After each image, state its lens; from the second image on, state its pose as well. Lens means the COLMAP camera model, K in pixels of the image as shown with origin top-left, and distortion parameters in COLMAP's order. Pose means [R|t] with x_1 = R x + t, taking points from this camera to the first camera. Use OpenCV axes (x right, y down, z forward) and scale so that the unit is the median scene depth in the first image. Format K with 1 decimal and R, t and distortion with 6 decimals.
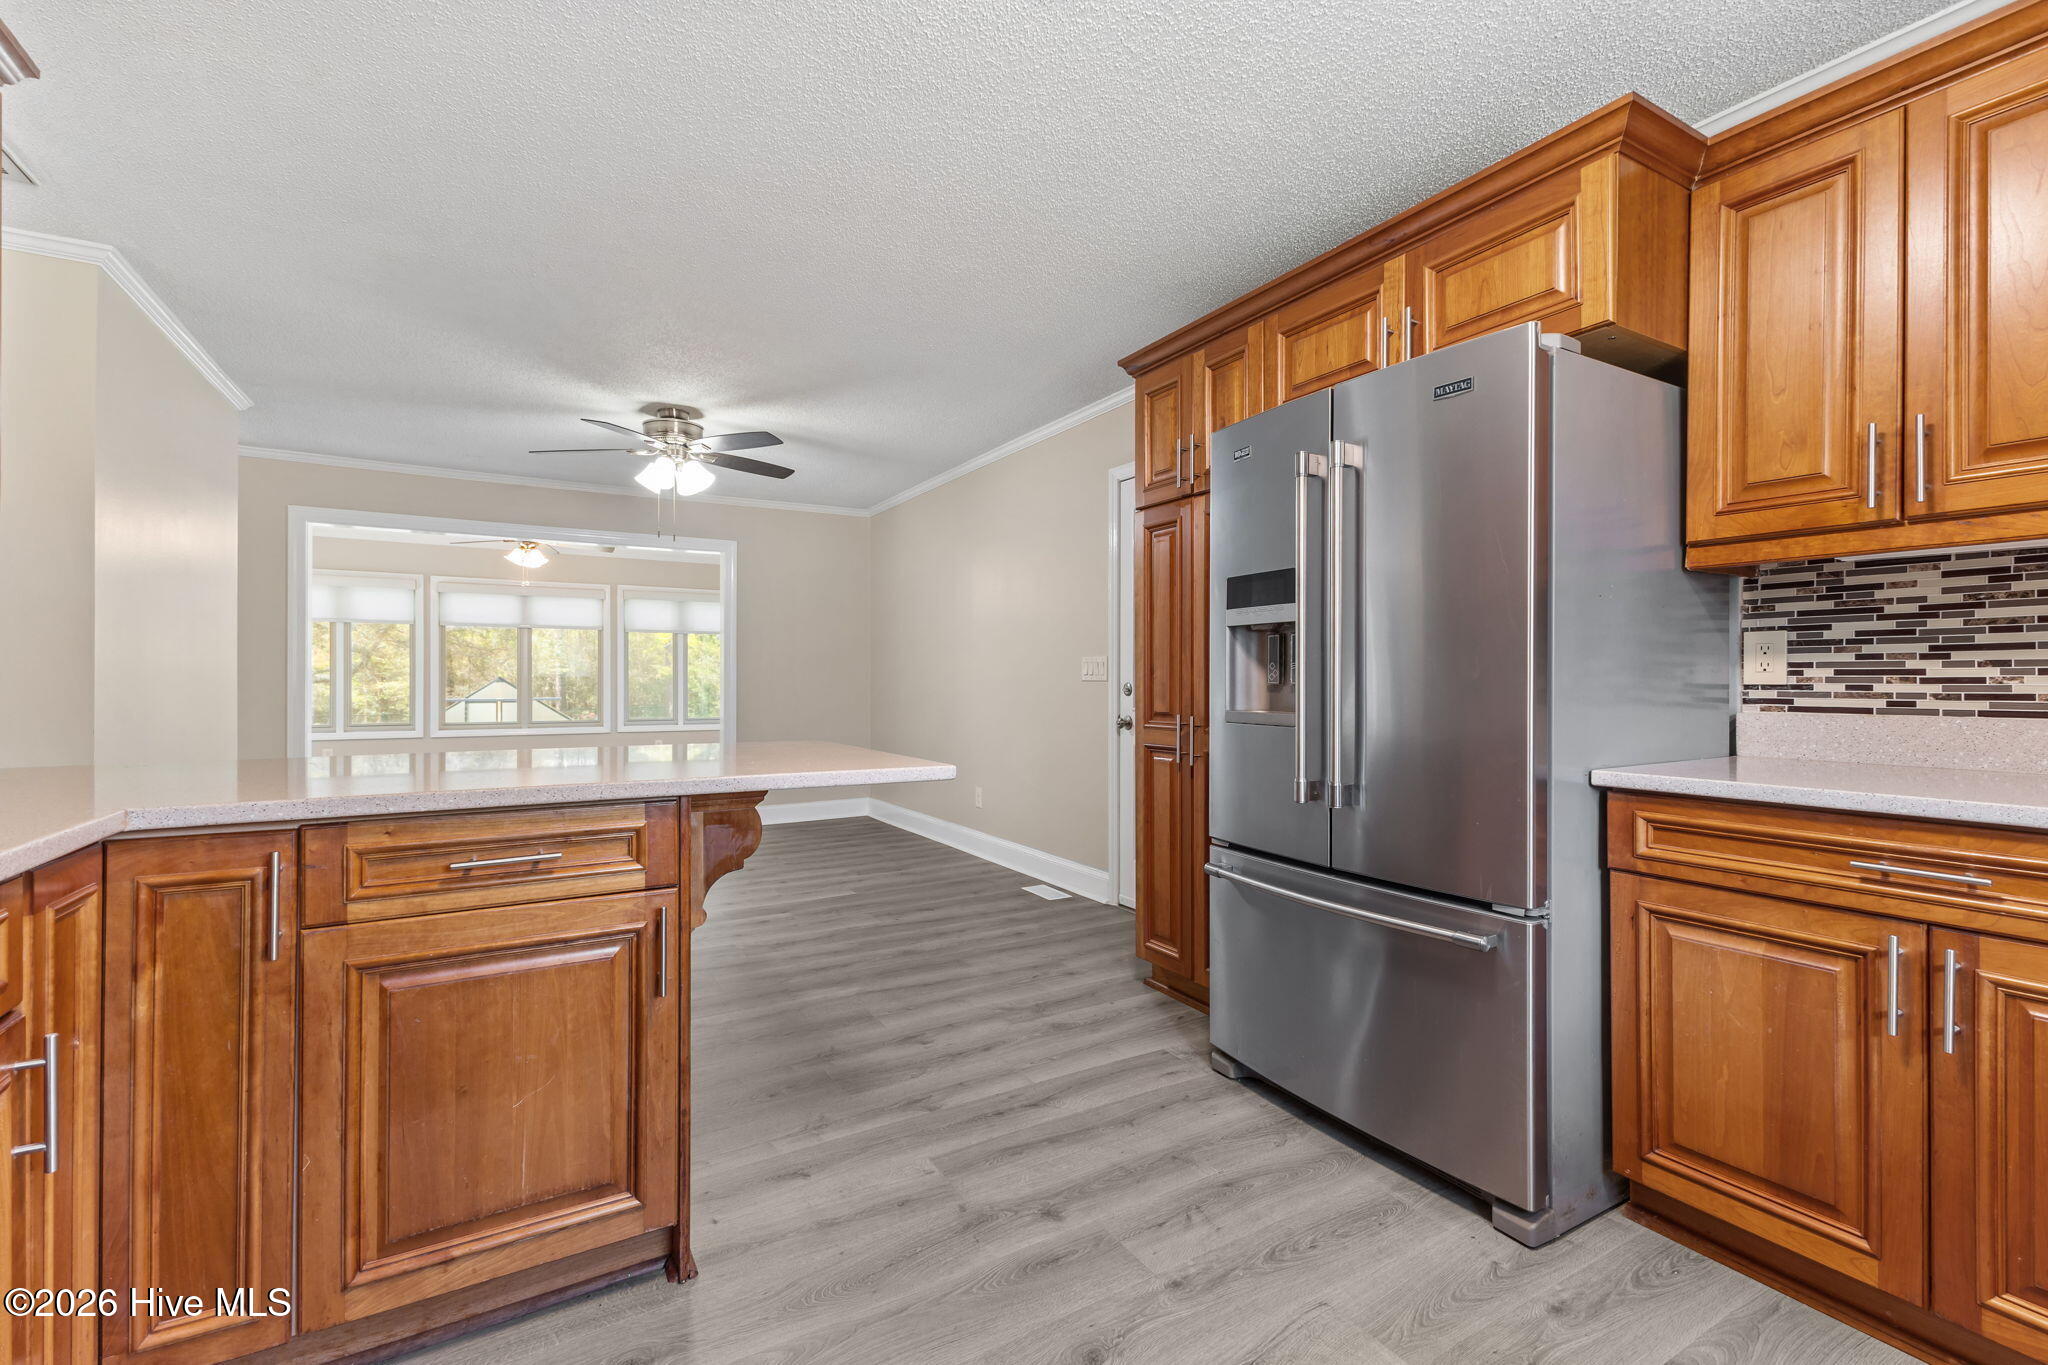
lens RADIAL K [[890.0, 0, 1020.5], [0, 890.0, 682.4], [0, 0, 1]] dist [0.008417, -0.000391]
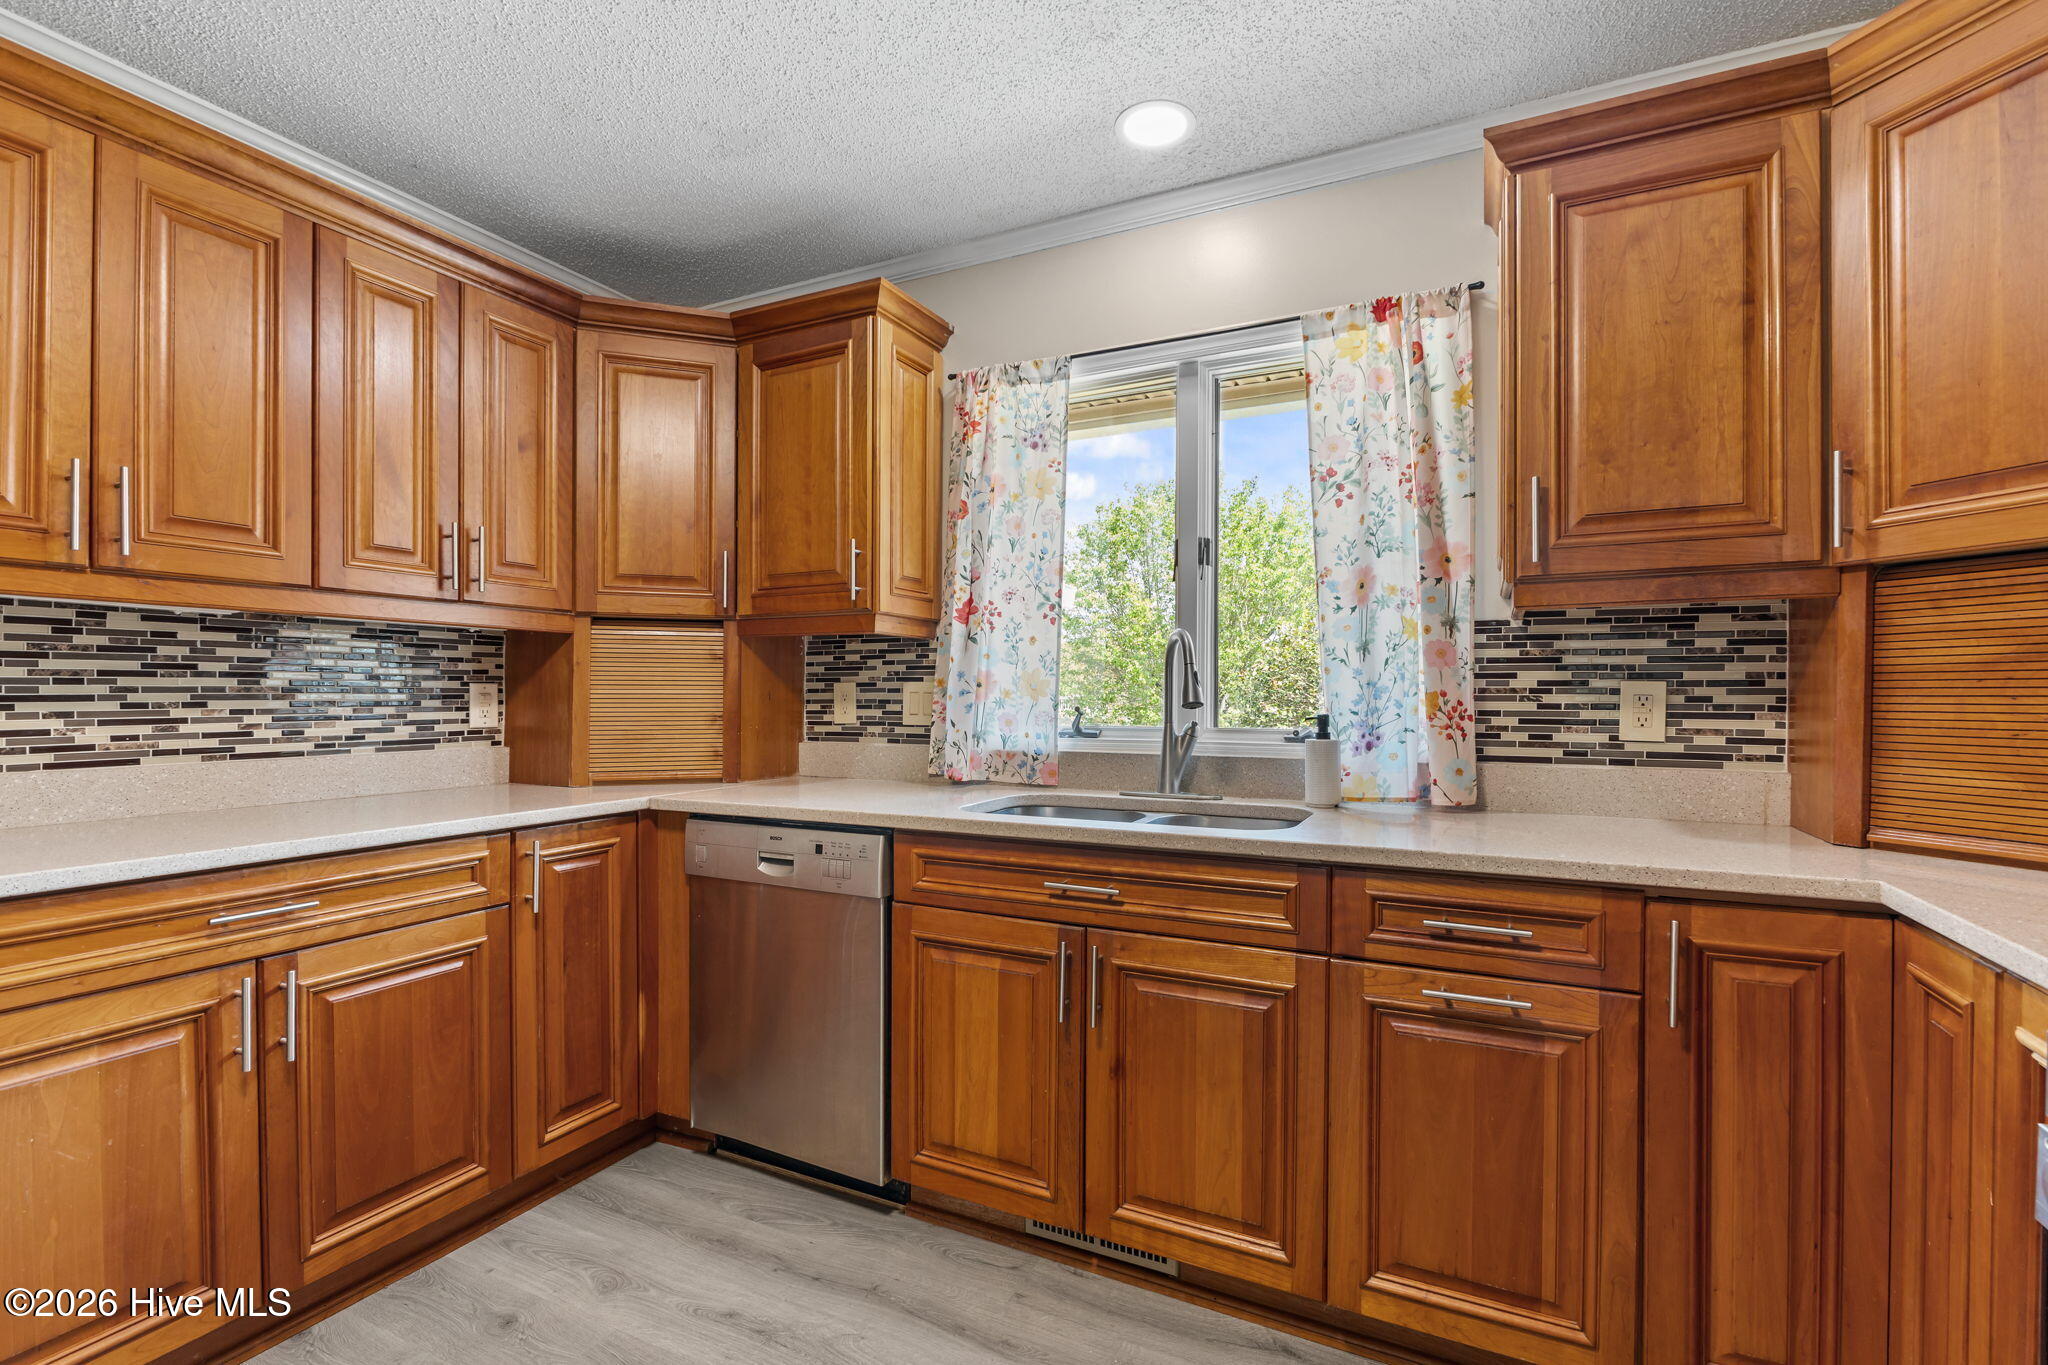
lens RADIAL K [[936.8, 0, 1026.1], [0, 936.8, 705.4], [0, 0, 1]] dist [0.002958, -0.001497]
pose [[-0.552933, -0.010986, 0.833153, -0.373391], [0.003191, 0.999878, 0.015303, -0.044357], [-0.833220, 0.011120, -0.552830, 0.680829]]
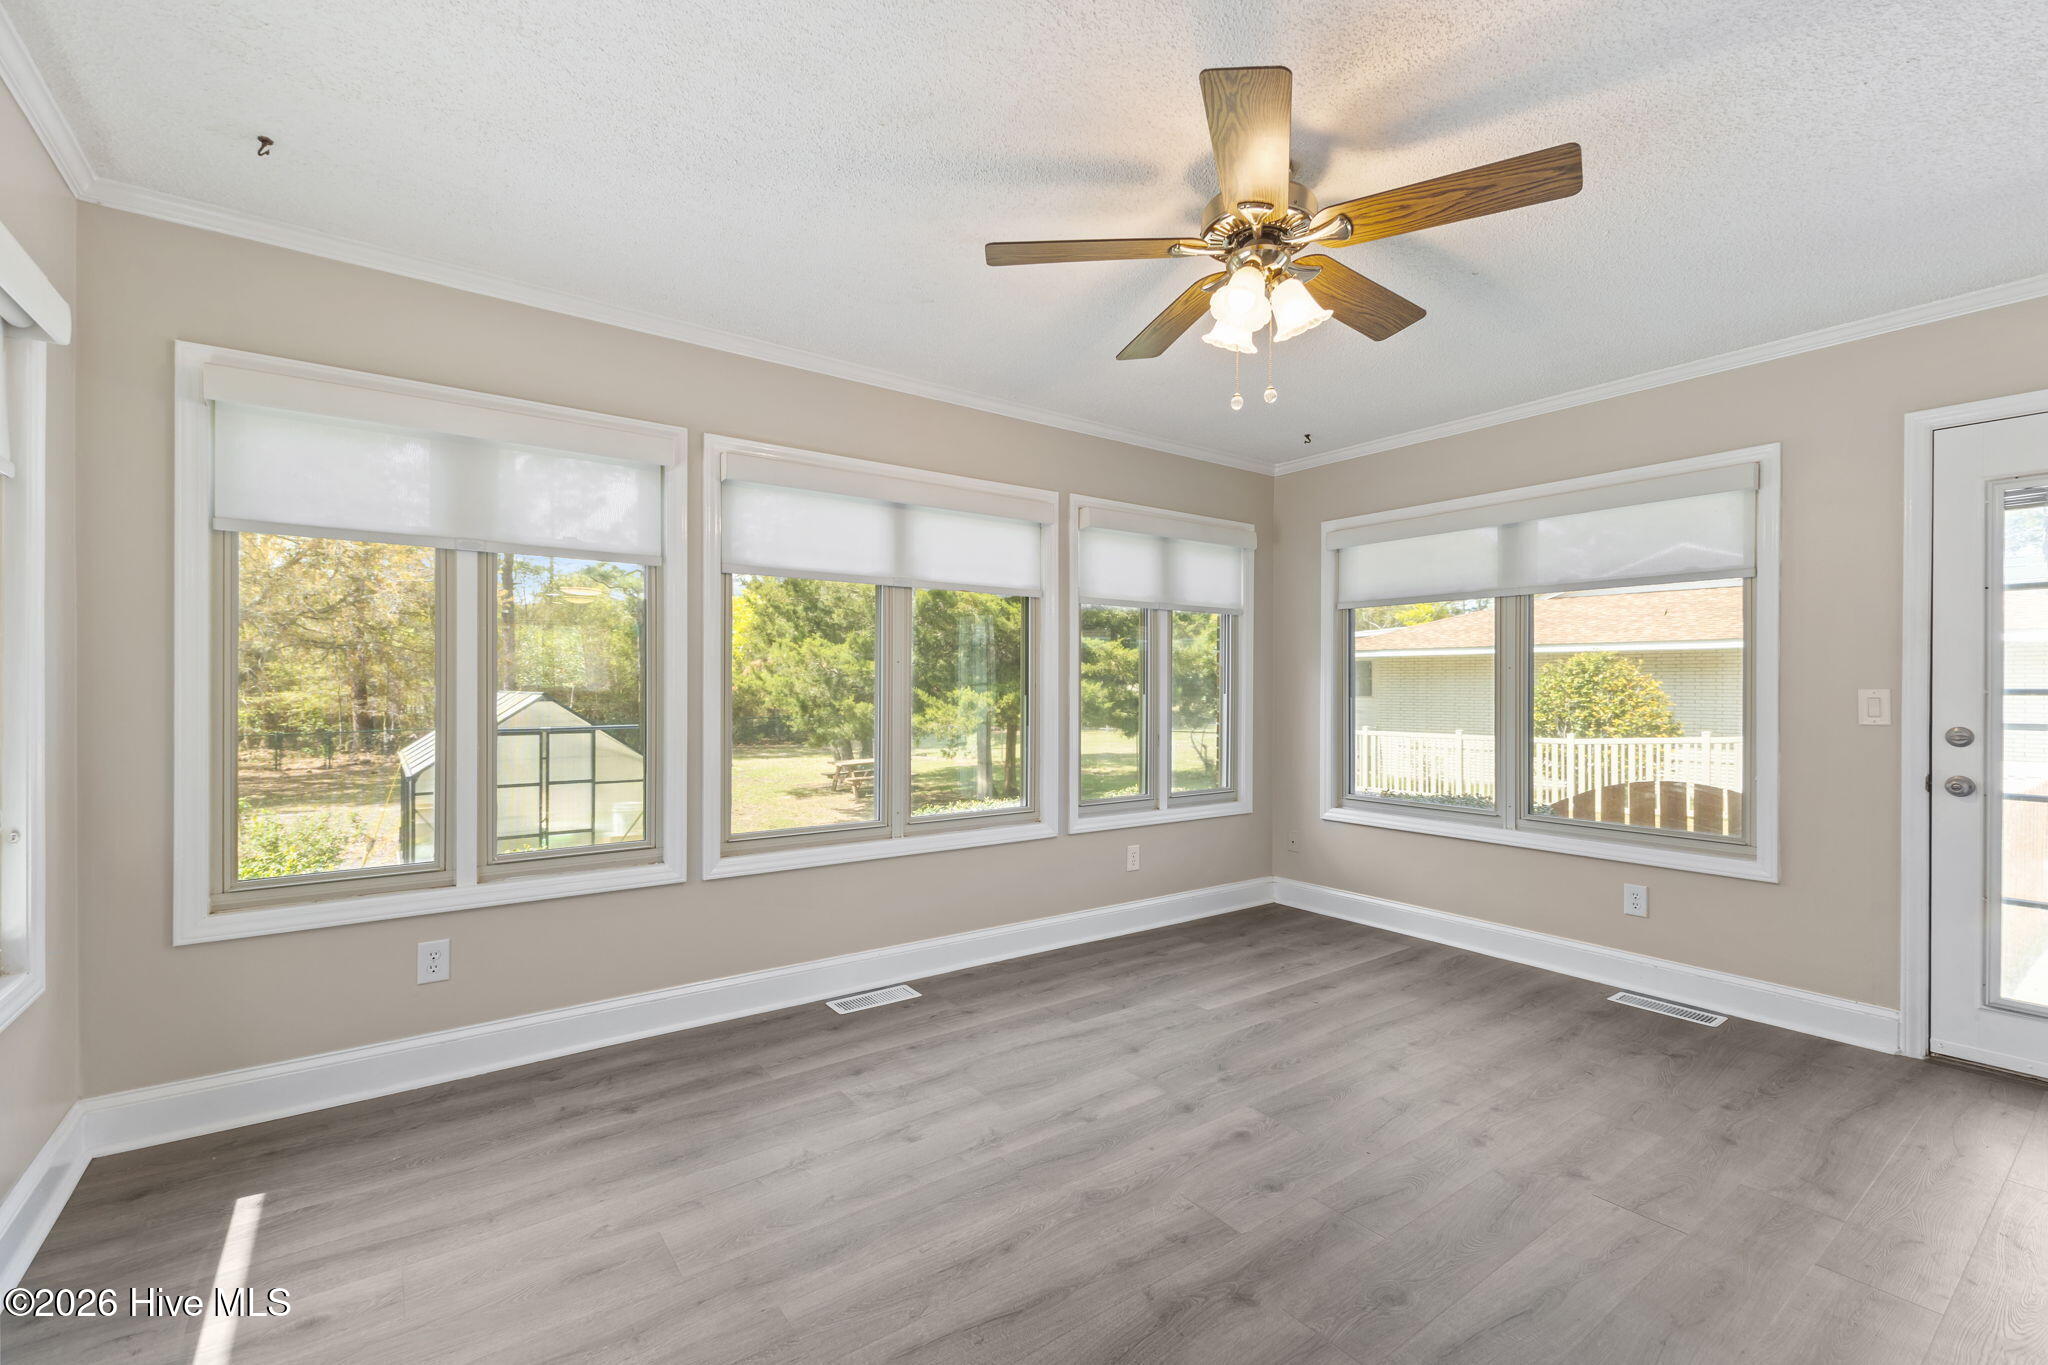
lens RADIAL K [[890.0, 0, 1030.6], [0, 890.0, 689.9], [0, 0, 1]] dist [0.008417, -0.000391]
pose [[0.994323, -0.000136, 0.106407, -3.191893], [-0.000023, 0.999999, 0.001488, -0.089952], [-0.106407, -0.001482, 0.994322, 3.525259]]
